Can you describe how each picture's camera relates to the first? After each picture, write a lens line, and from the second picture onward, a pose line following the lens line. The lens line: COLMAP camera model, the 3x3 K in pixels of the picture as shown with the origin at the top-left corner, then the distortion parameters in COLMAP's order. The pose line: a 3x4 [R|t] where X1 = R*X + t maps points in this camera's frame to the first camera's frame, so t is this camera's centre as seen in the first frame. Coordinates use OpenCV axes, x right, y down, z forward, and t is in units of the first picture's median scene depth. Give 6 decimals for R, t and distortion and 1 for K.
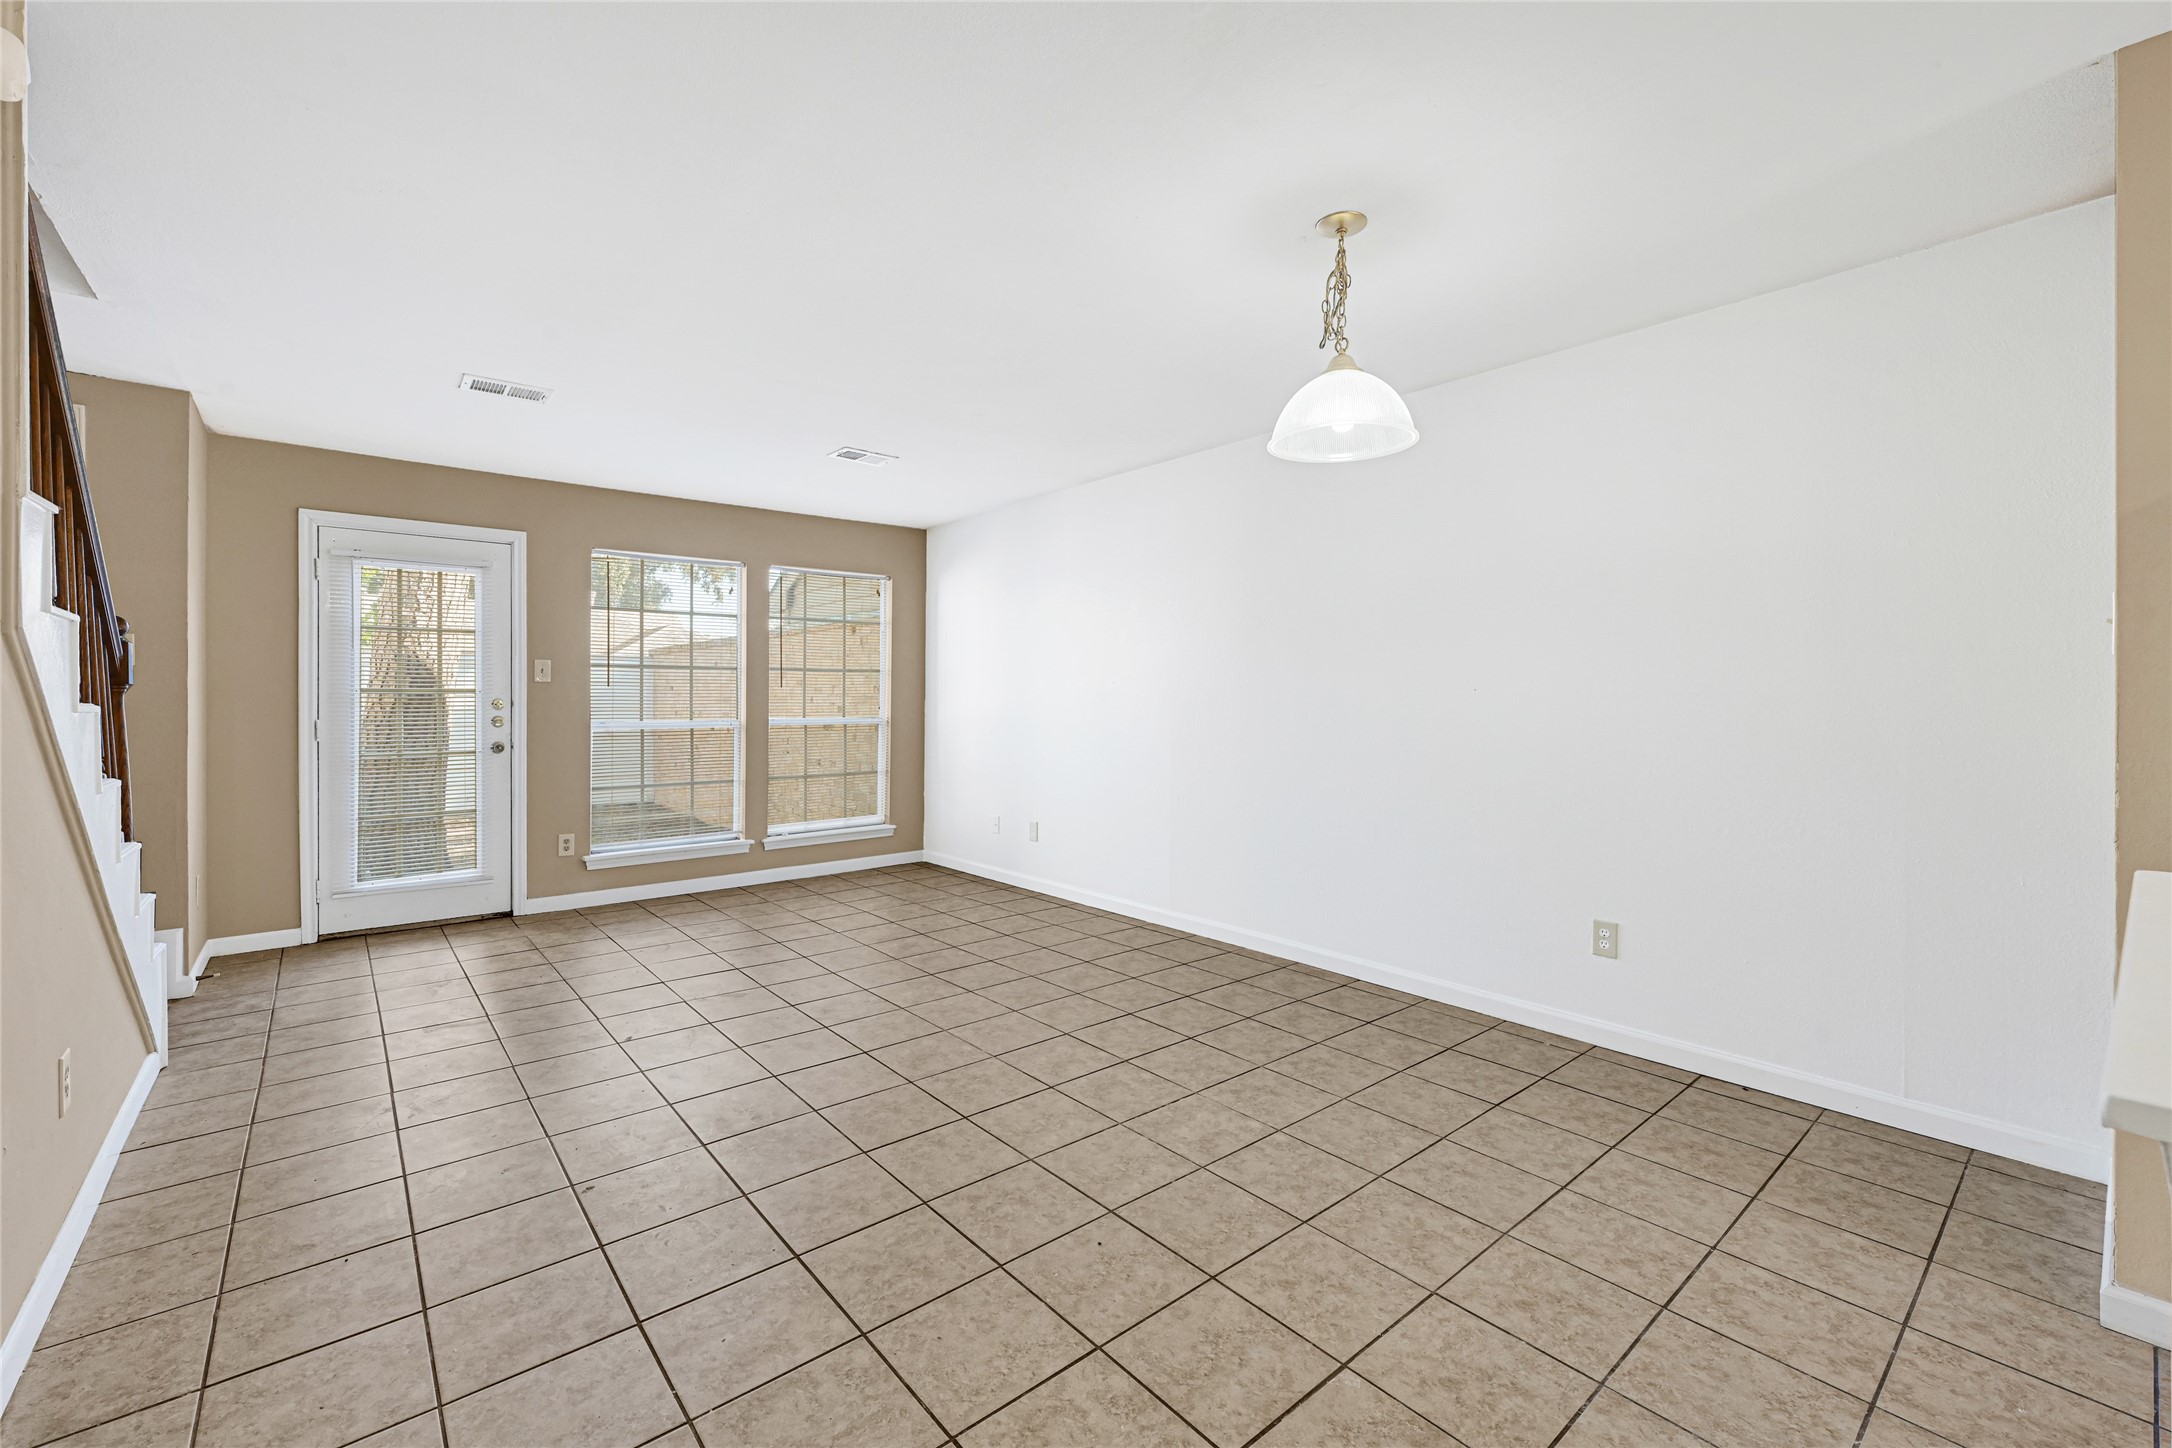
lens RADIAL K [[891.1, 0, 1073.4], [0, 891.1, 724.4], [0, 0, 1]] dist [-0.003734, -0.000054]
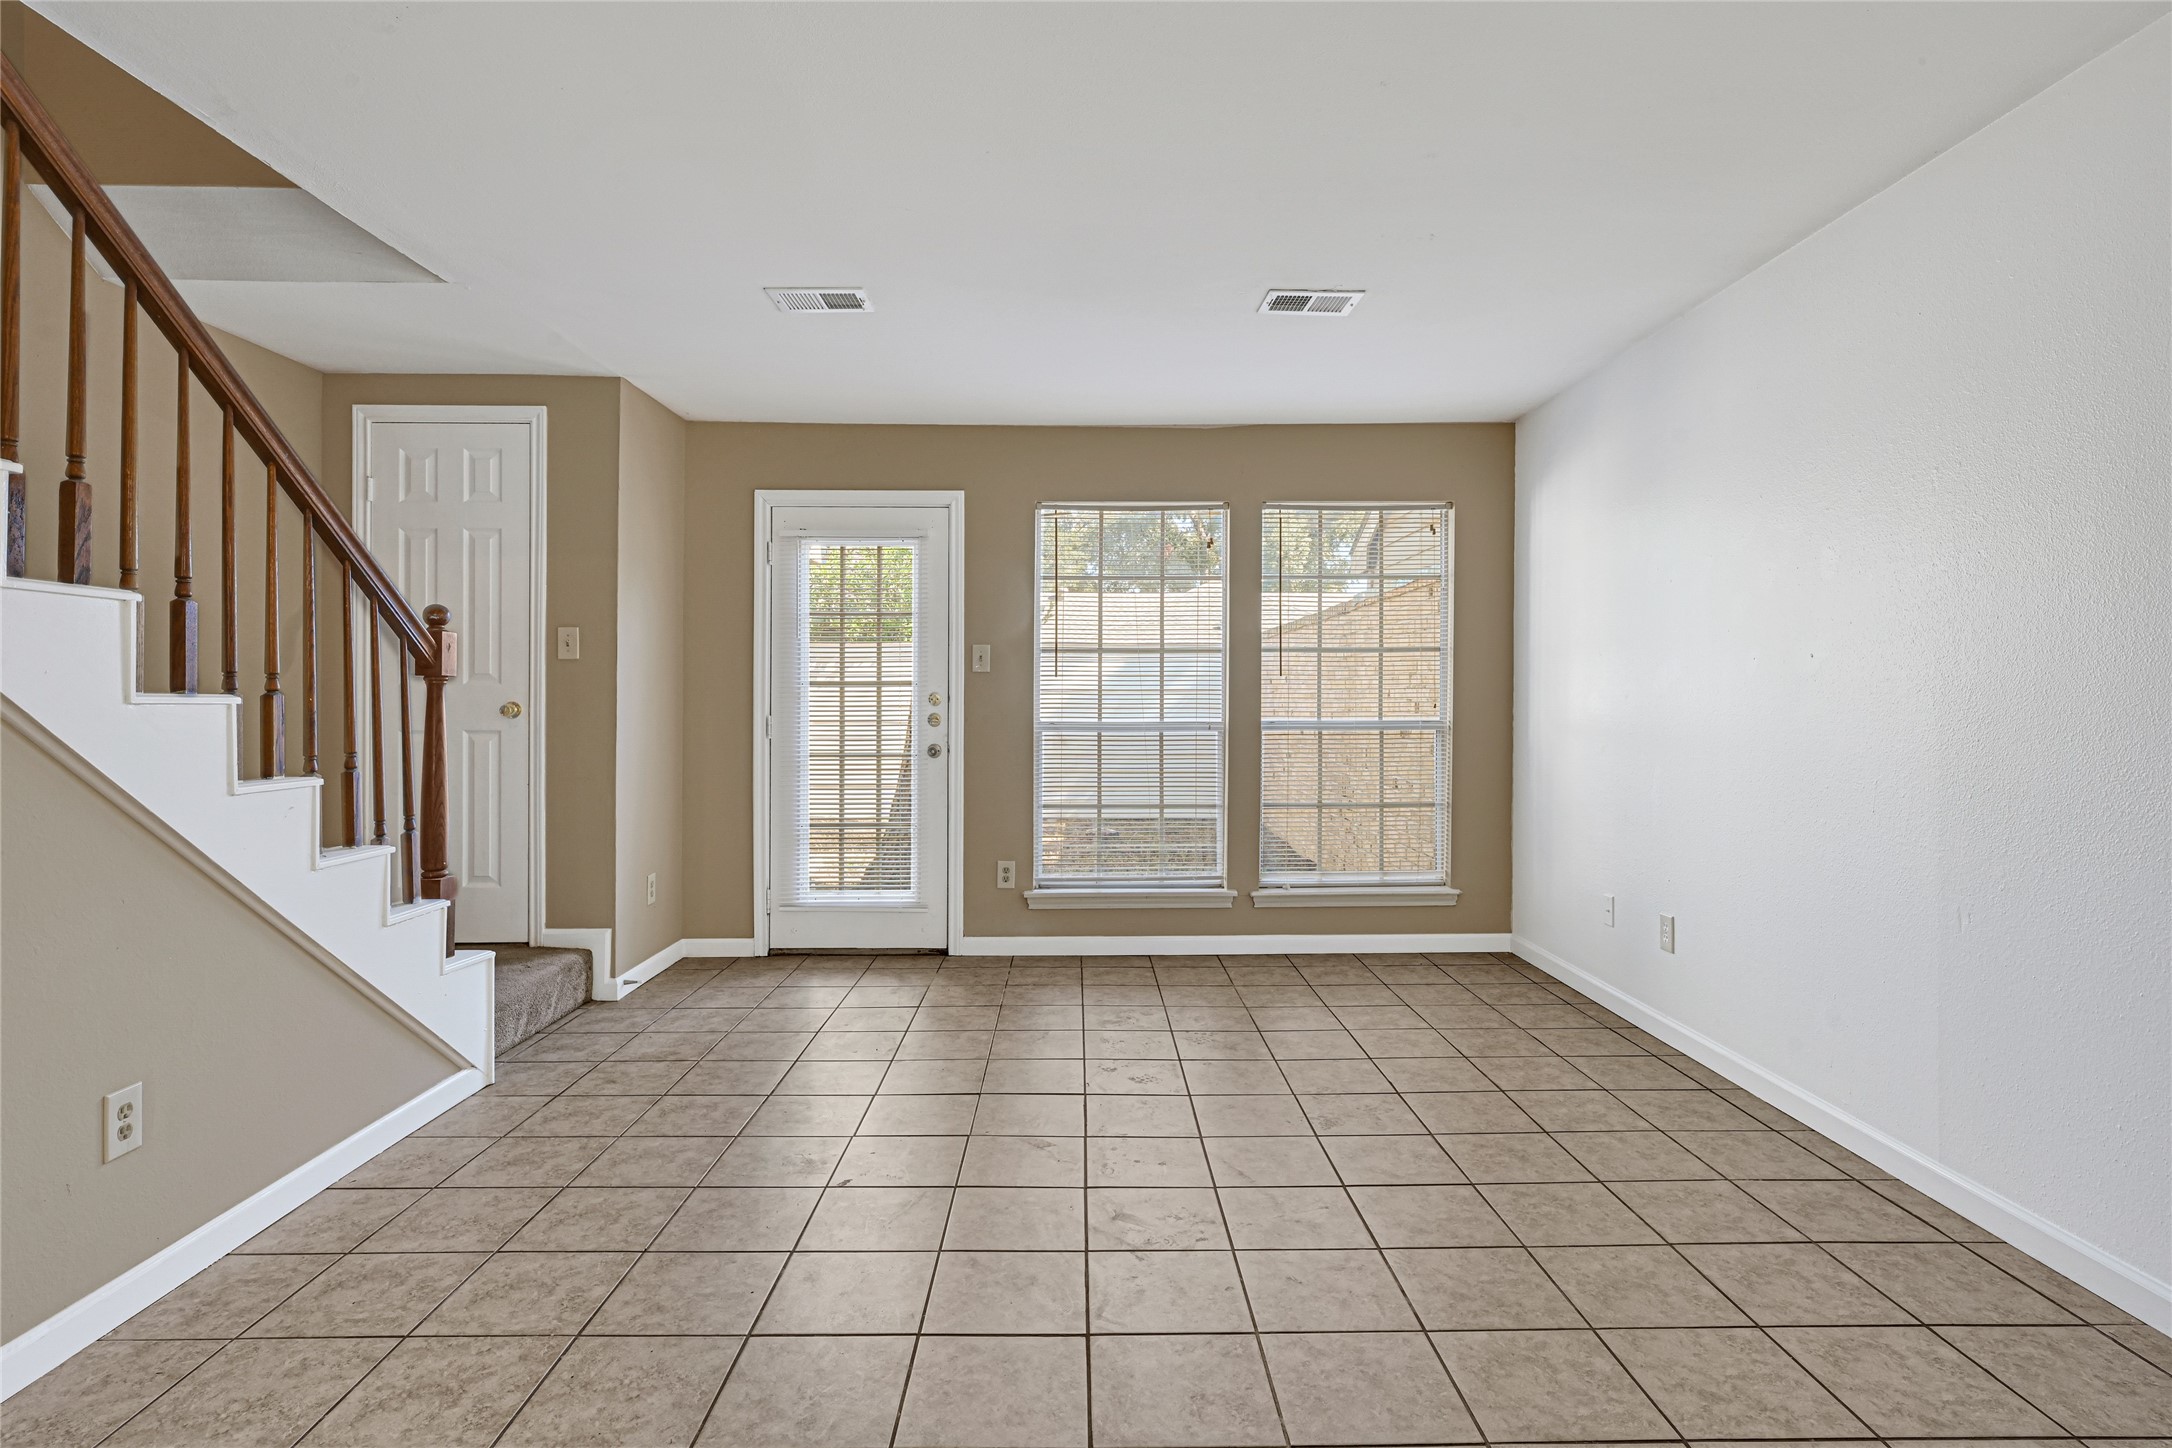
lens RADIAL K [[1095.7, 0, 1092.8], [0, 1095.7, 703.0], [0, 0, 1]] dist [-0.004250, 0.001268]
pose [[0.778297, 0.002969, -0.627889, 0.129694], [-0.016525, 0.999739, -0.015756, -0.005919], [0.627678, 0.022639, 0.778144, 0.323761]]
